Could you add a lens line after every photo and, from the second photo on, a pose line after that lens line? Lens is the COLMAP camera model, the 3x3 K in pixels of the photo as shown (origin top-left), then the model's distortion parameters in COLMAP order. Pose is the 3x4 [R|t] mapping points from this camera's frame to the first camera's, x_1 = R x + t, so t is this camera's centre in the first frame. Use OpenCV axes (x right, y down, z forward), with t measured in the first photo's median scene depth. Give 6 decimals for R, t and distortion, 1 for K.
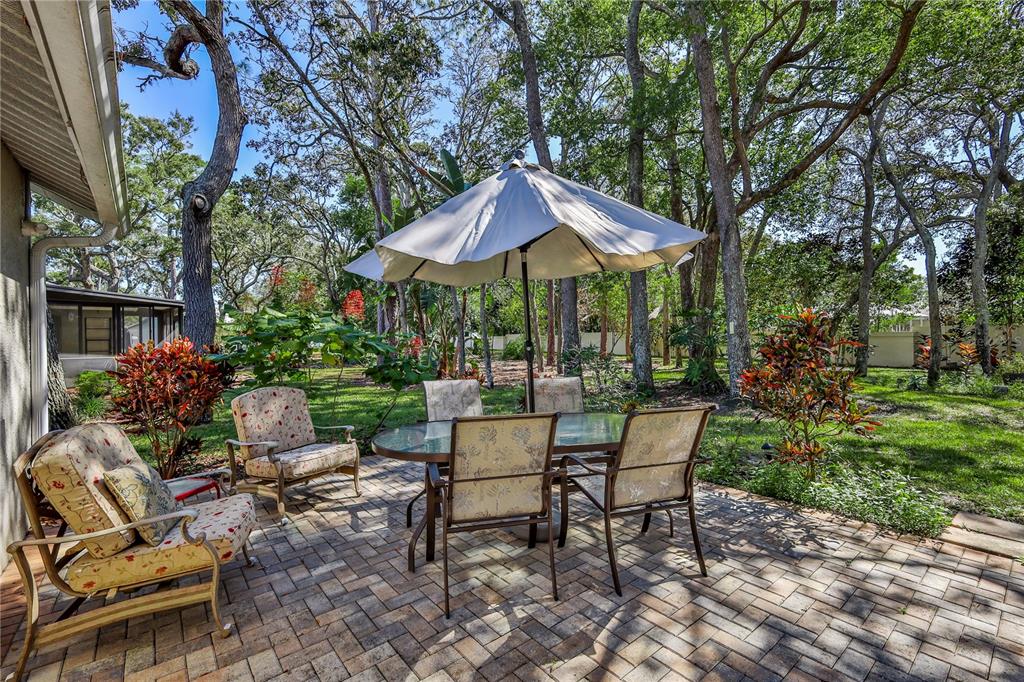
lens RADIAL K [[449.1, 0, 513.1], [0, 449.1, 334.5], [0, 0, 1]] dist [0.004498, 0.000196]
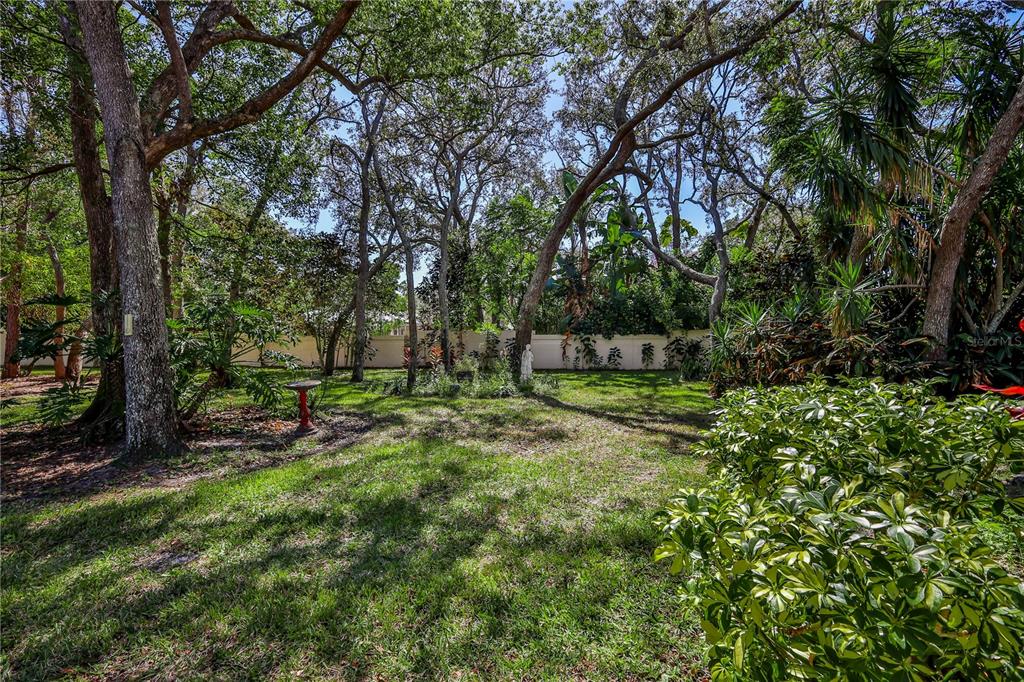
lens RADIAL K [[449.1, 0, 513.1], [0, 449.1, 334.5], [0, 0, 1]] dist [0.004498, 0.000196]
pose [[0.584052, 0.009369, 0.811662, 0.212768], [-0.004321, 0.999955, -0.008433, -0.000310], [-0.811704, 0.001418, 0.584067, 0.191725]]
